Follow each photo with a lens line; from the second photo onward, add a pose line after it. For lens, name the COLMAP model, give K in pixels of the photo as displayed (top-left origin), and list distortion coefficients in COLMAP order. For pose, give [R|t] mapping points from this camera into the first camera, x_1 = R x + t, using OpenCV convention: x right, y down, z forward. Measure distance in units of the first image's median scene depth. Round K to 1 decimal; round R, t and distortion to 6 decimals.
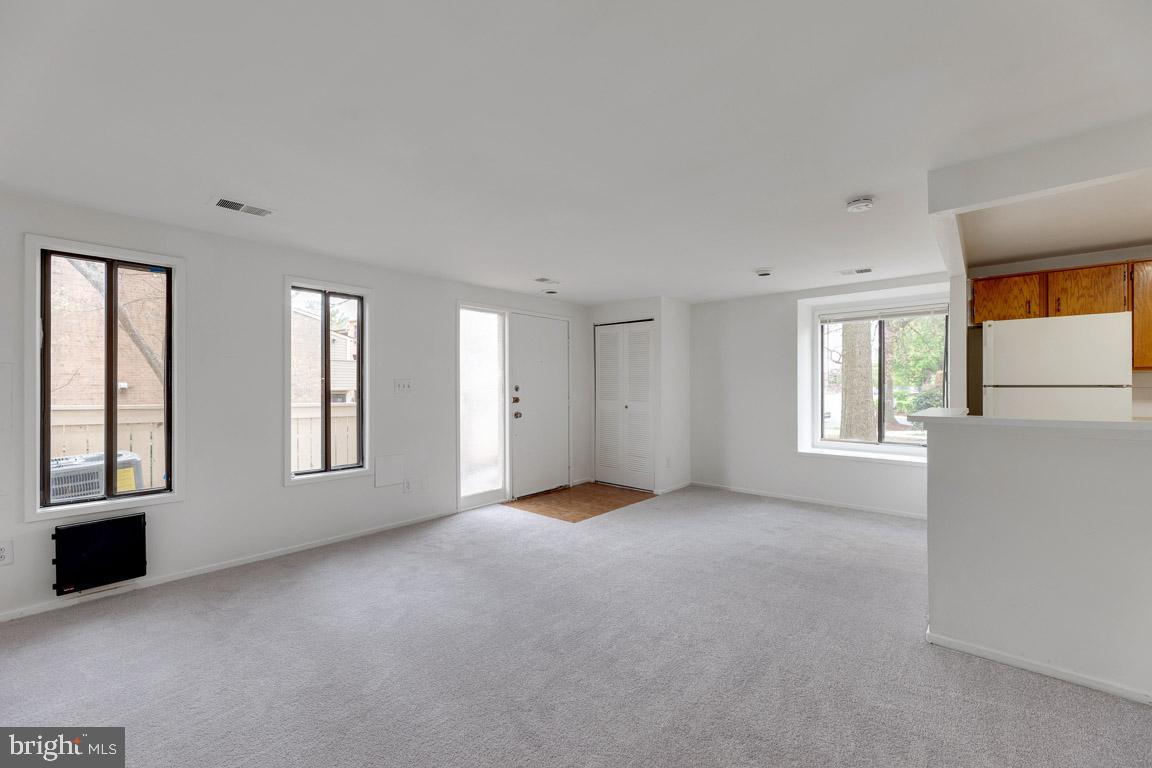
lens RADIAL K [[464.1, 0, 576.0], [0, 464.1, 384.0], [0, 0, 1]] dist [0.000569, 0.000084]
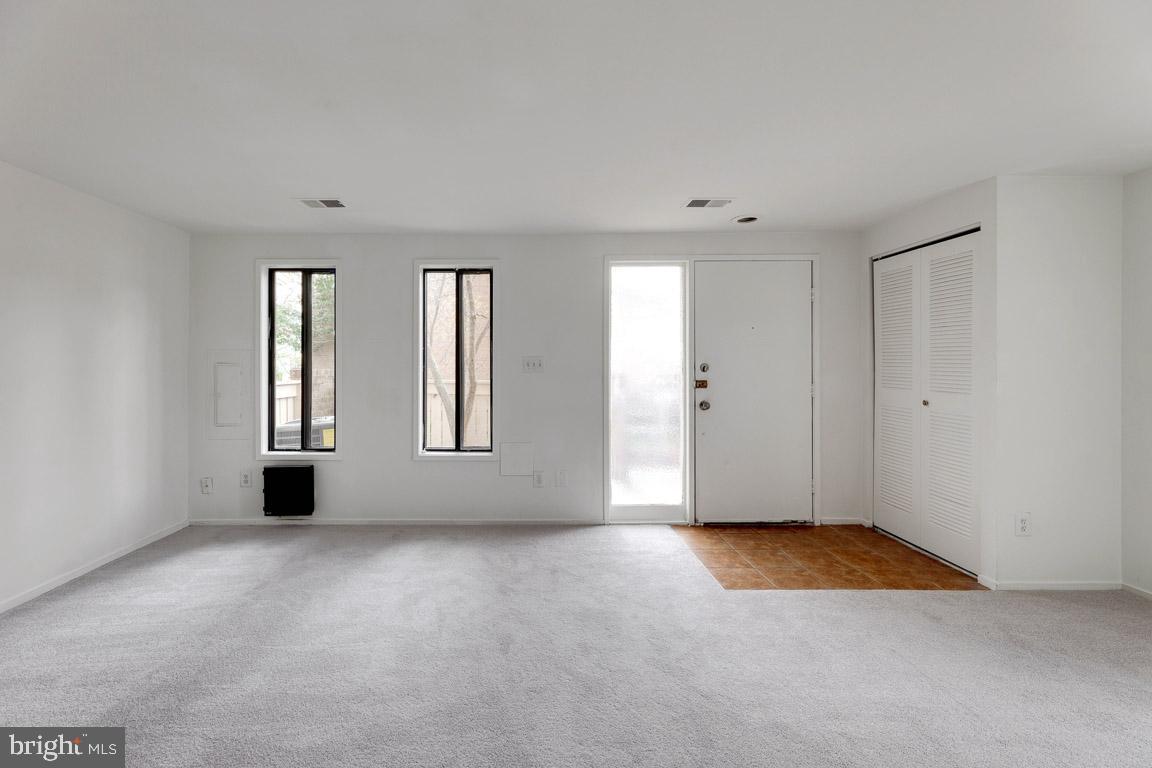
lens RADIAL K [[484.1, 0, 528.9], [0, 484.1, 366.3], [0, 0, 1]] dist [0.000165, -0.000101]
pose [[0.661578, 0.002912, -0.749870, 0.278595], [0.006126, 0.999938, 0.009288, -0.000980], [0.749851, -0.010739, 0.661519, 0.357244]]
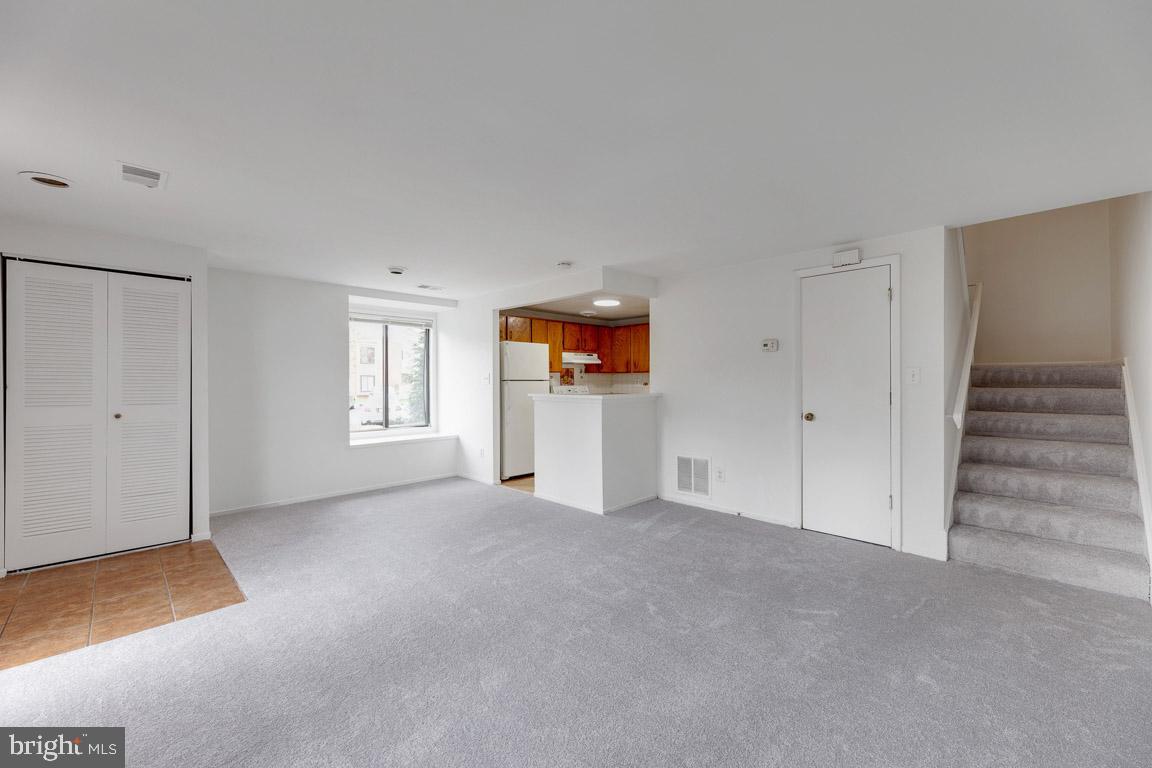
lens RADIAL K [[464.1, 0, 576.0], [0, 464.1, 384.0], [0, 0, 1]] dist [0.000569, 0.000084]
pose [[0.060689, -0.005028, 0.998144, -0.546235], [-0.001427, 0.999986, 0.005124, 0.006135], [-0.998156, -0.001736, 0.060681, 0.481357]]
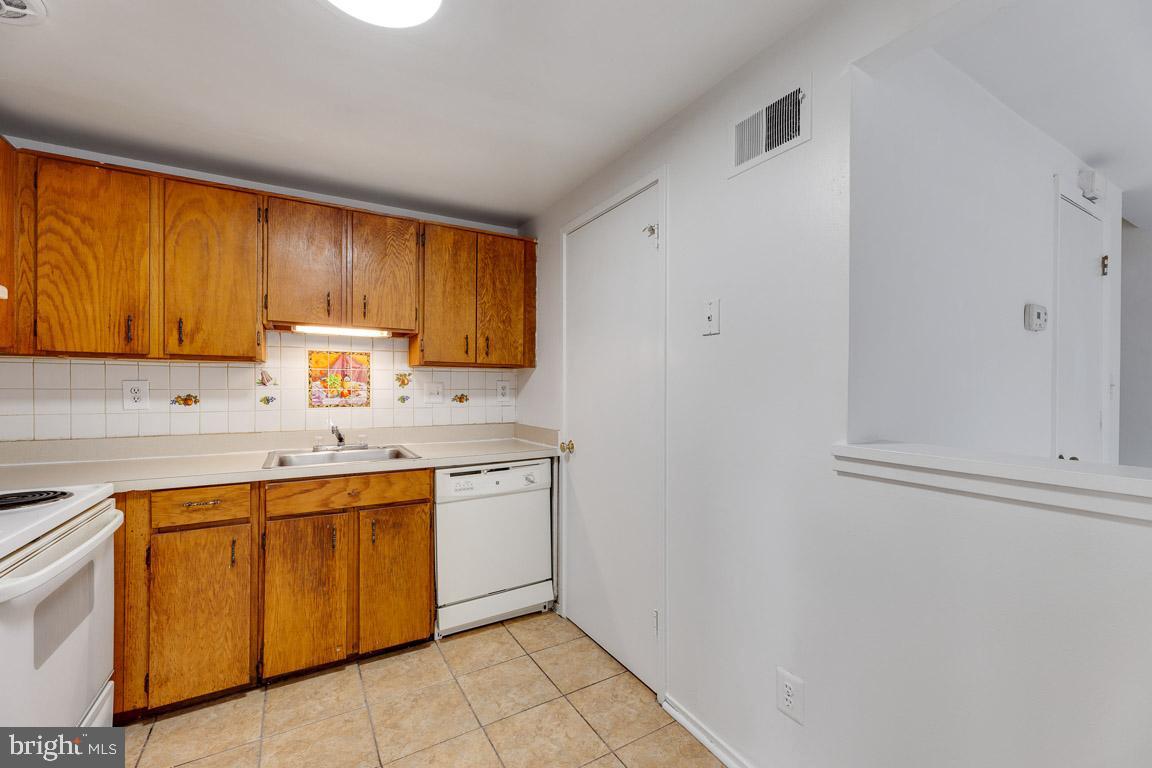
lens RADIAL K [[464.1, 0, 576.0], [0, 464.1, 384.0], [0, 0, 1]] dist [0.000569, 0.000084]
pose [[-0.952453, -0.003457, 0.304666, 0.593418], [-0.006404, 0.999942, -0.008675, -0.000784], [-0.304618, -0.010213, -0.952420, 0.667223]]
